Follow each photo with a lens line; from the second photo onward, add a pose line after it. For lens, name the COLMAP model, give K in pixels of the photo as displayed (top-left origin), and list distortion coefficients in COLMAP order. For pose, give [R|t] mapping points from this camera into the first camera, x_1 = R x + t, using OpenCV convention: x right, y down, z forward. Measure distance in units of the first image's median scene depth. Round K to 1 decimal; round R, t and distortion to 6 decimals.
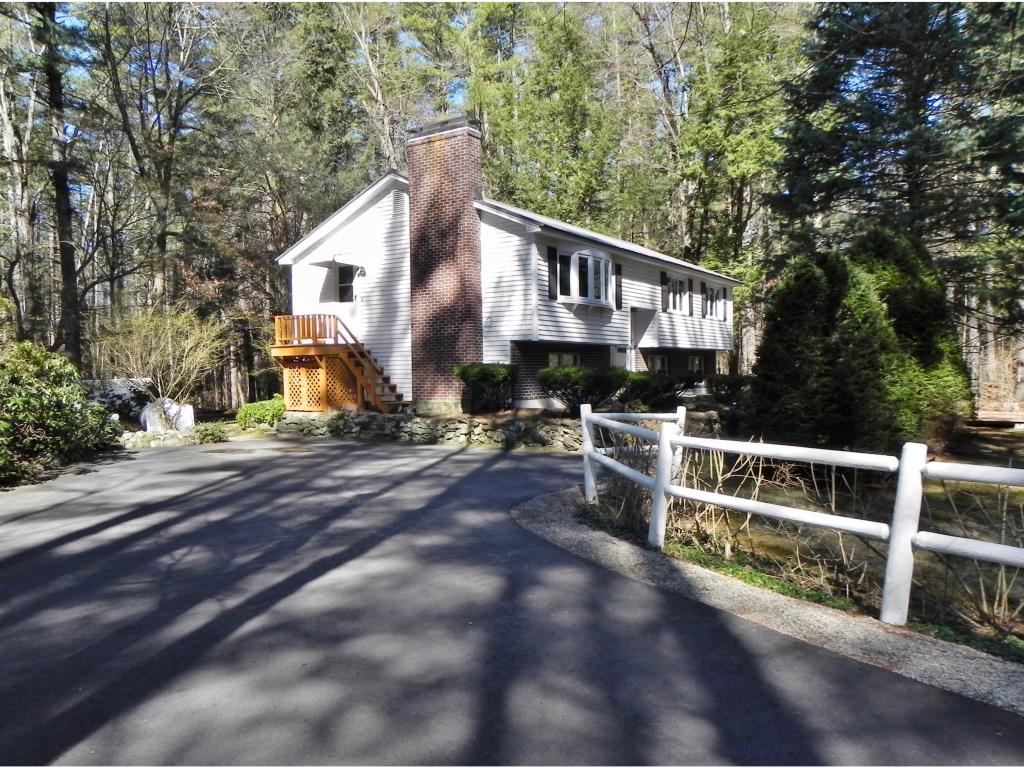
lens RADIAL K [[759.0, 0, 498.2], [0, 759.0, 382.6], [0, 0, 1]] dist [-0.013050, 0.005783]
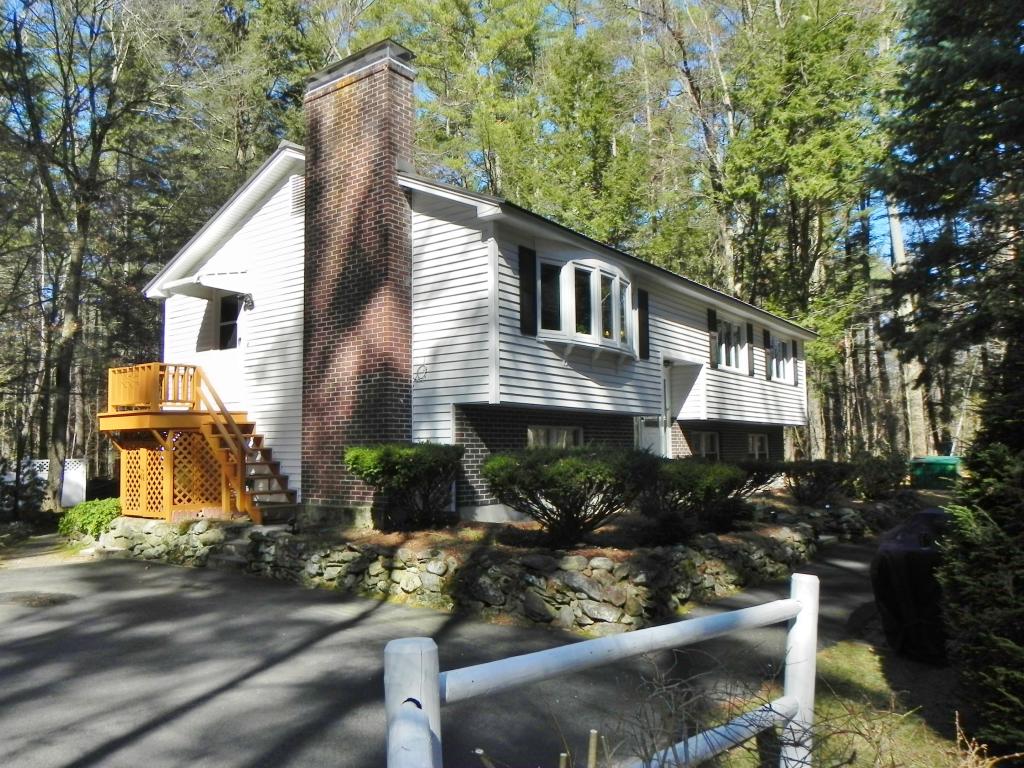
lens RADIAL K [[759.0, 0, 498.2], [0, 759.0, 382.6], [0, 0, 1]] dist [-0.013050, 0.005783]
pose [[0.998641, 0.000184, -0.052121, 0.067776], [-0.005630, 0.994522, -0.104373, -0.009020], [0.051816, 0.104524, 0.993172, 0.352600]]
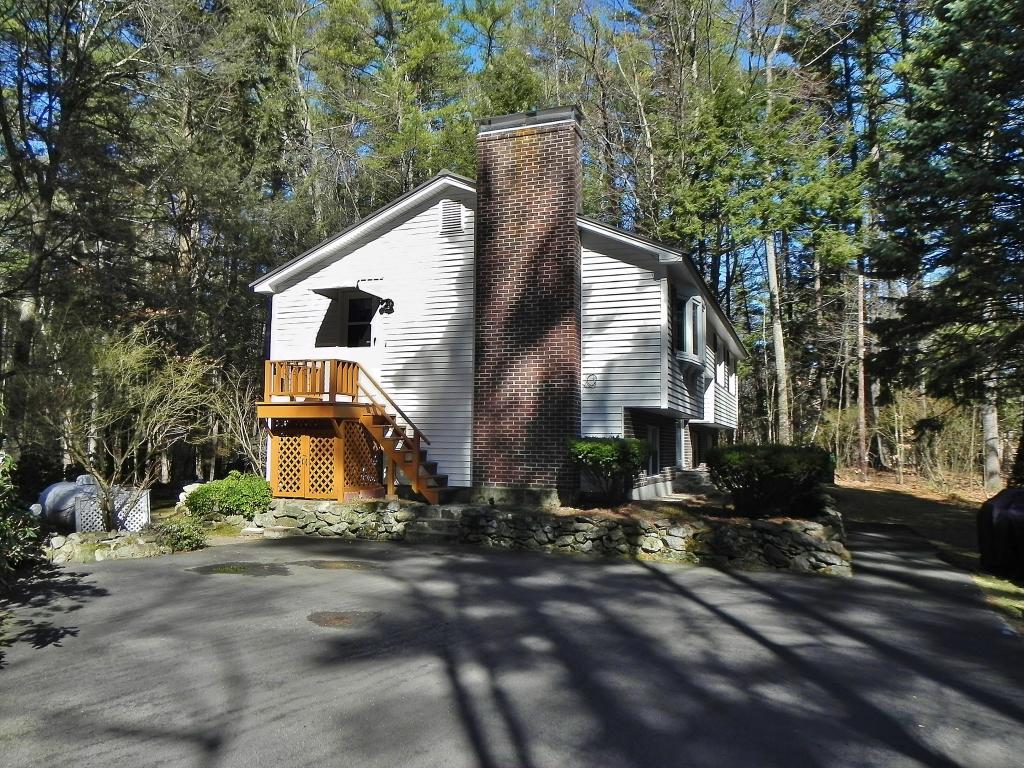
lens RADIAL K [[759.0, 0, 498.2], [0, 759.0, 382.6], [0, 0, 1]] dist [-0.013050, 0.005783]
pose [[0.976349, 0.045047, 0.211456, -0.217990], [-0.023563, 0.994398, -0.103043, -0.000399], [-0.214913, 0.095624, 0.971941, 0.262927]]
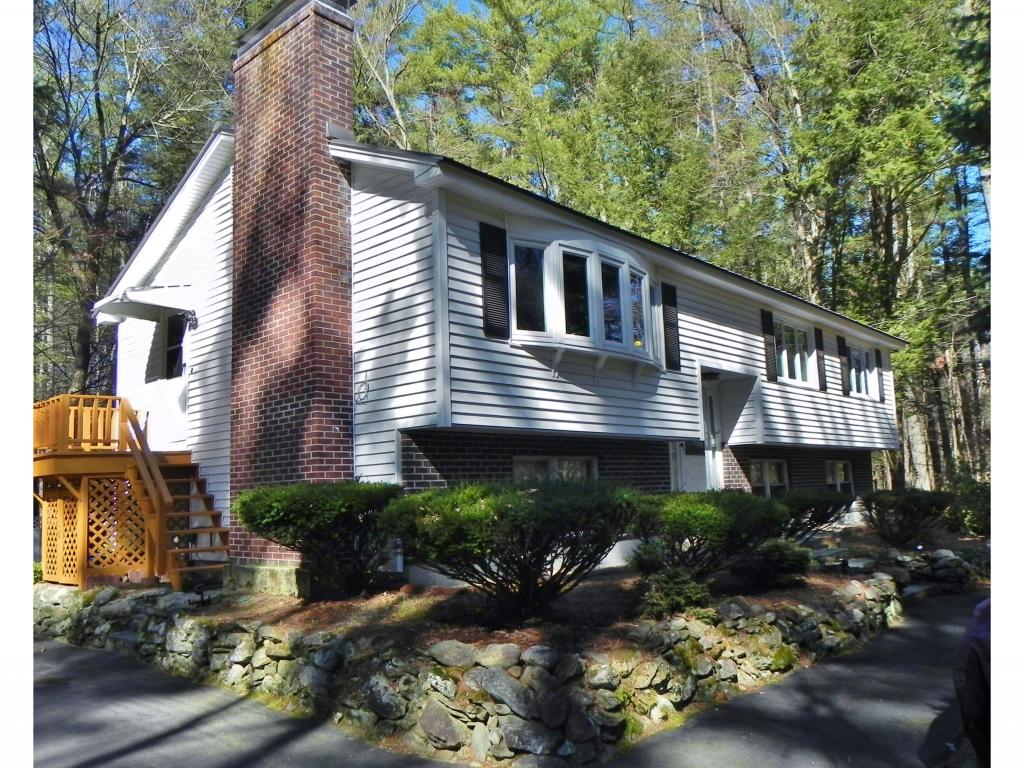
lens RADIAL K [[772.5, 0, 542.3], [0, 772.5, 390.4], [0, 0, 1]] dist [-0.018118, 0.005067]
pose [[0.992751, -0.040277, -0.113239, 0.128143], [0.023666, 0.989239, -0.144379, -0.008785], [0.117836, 0.140653, 0.983022, 0.470472]]
